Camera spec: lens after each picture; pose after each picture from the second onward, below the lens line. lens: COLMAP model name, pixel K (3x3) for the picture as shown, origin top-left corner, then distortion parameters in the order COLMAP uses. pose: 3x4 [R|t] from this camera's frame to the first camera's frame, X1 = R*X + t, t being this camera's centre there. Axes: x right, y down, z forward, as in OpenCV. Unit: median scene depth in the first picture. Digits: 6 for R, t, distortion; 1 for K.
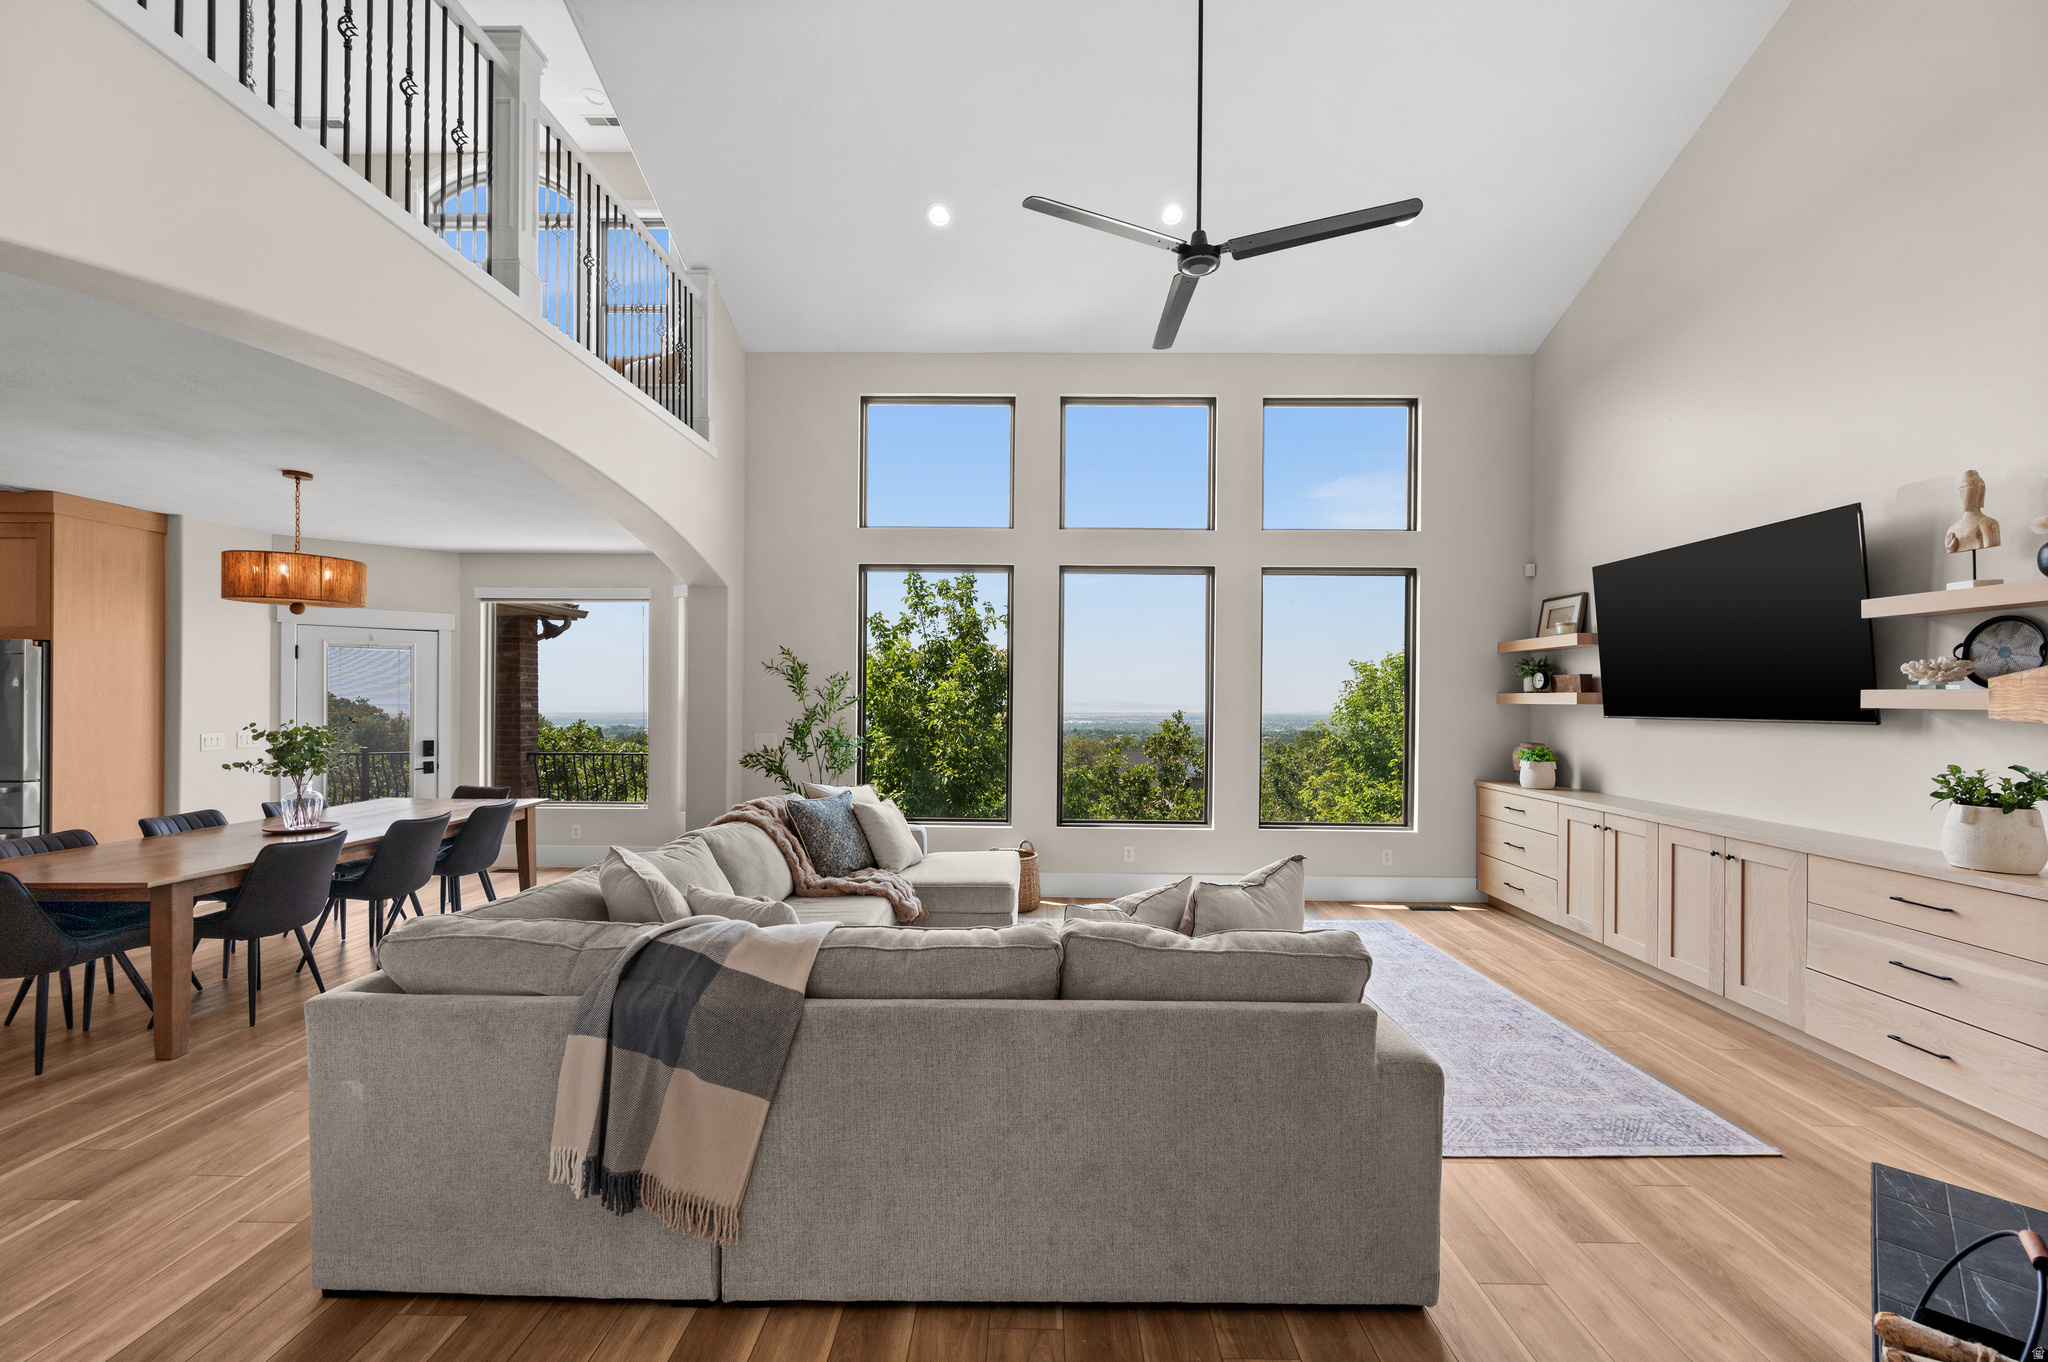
lens RADIAL K [[819.9, 0, 1021.2], [0, 819.9, 699.8], [0, 0, 1]] dist [0.001149, 0.000162]
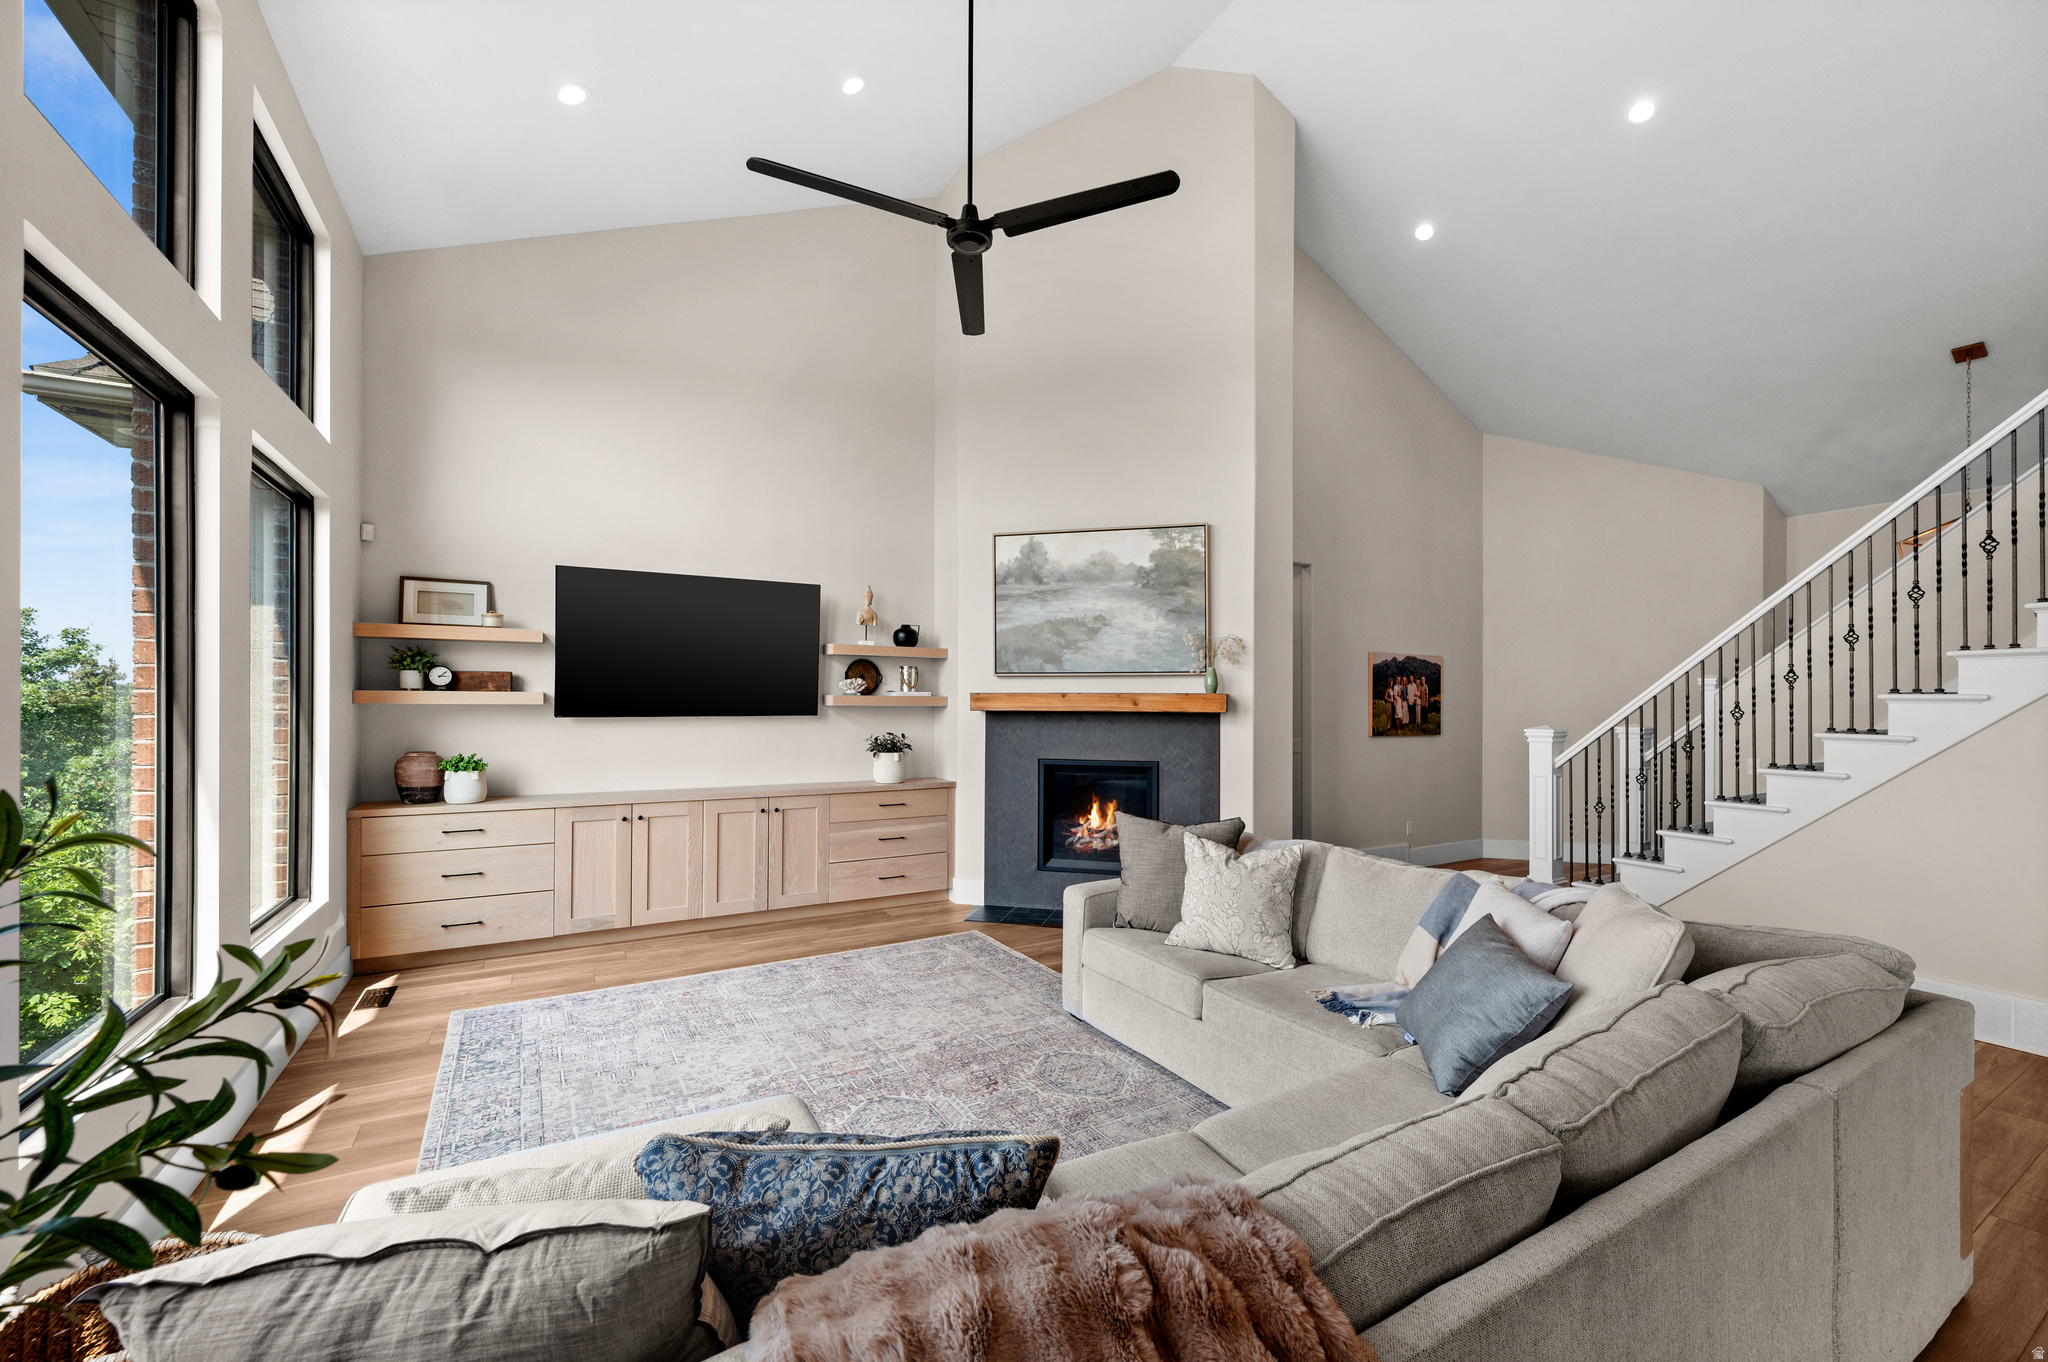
lens RADIAL K [[819.9, 0, 1027.6], [0, 819.9, 697.3], [0, 0, 1]] dist [0.001149, 0.000162]
pose [[-0.521212, -0.007484, 0.853394, -0.489513], [-0.009117, 0.999953, 0.003202, -0.012369], [-0.853378, -0.006111, -0.521256, 1.130374]]
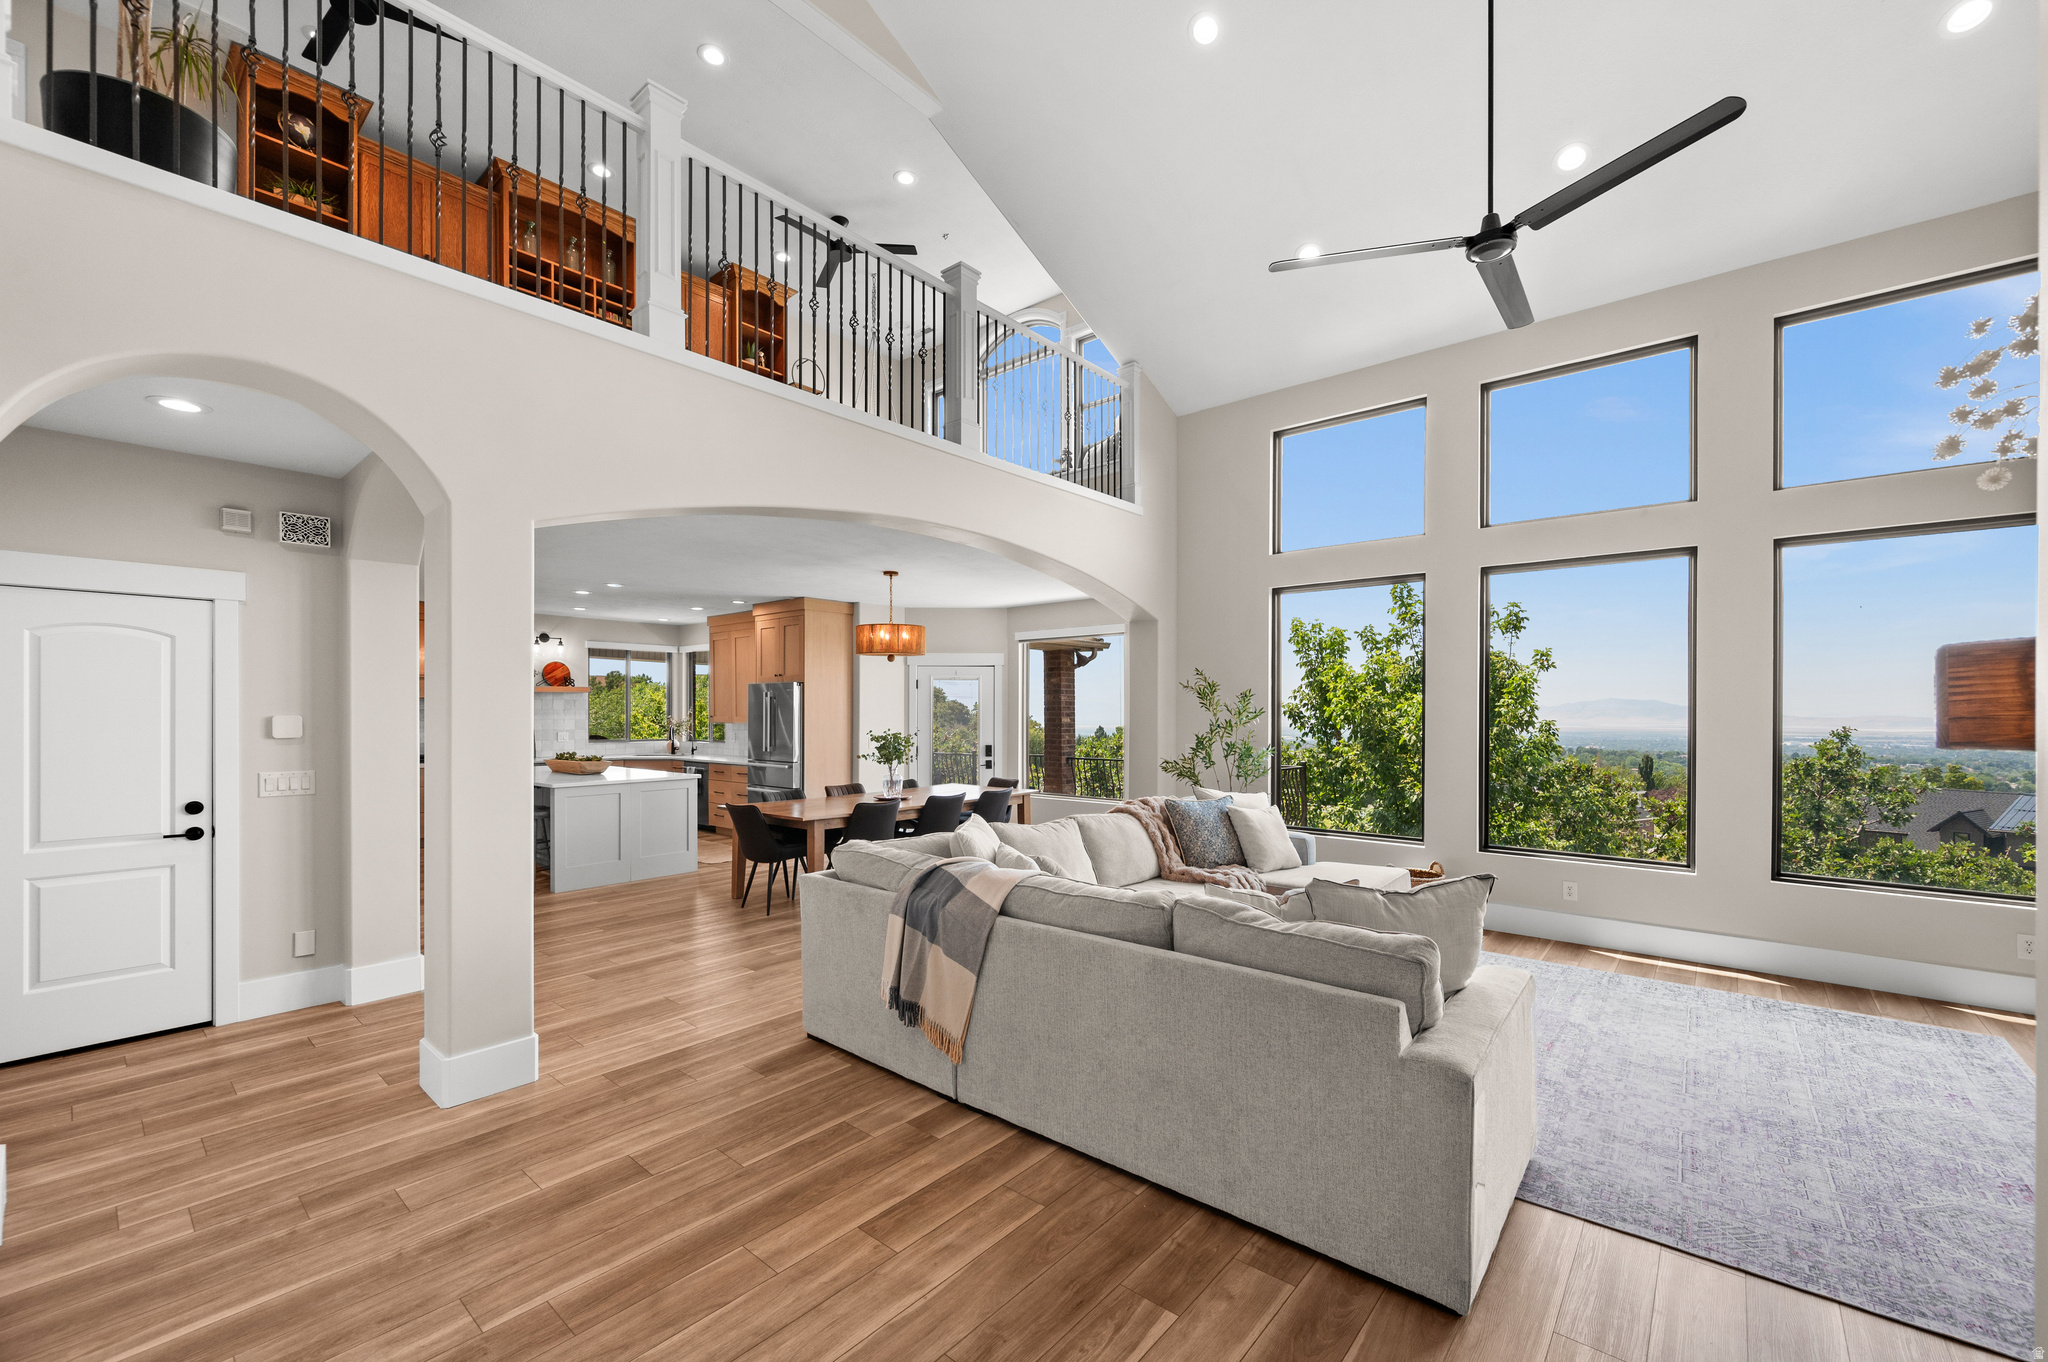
lens RADIAL K [[819.9, 0, 1014.5], [0, 819.9, 710.6], [0, 0, 1]] dist [0.001149, 0.000162]
pose [[0.766929, -0.007020, -0.641694, 0.318658], [0.003272, 0.999970, -0.007028, 0.001648], [0.641724, 0.003291, 0.766929, -0.056182]]
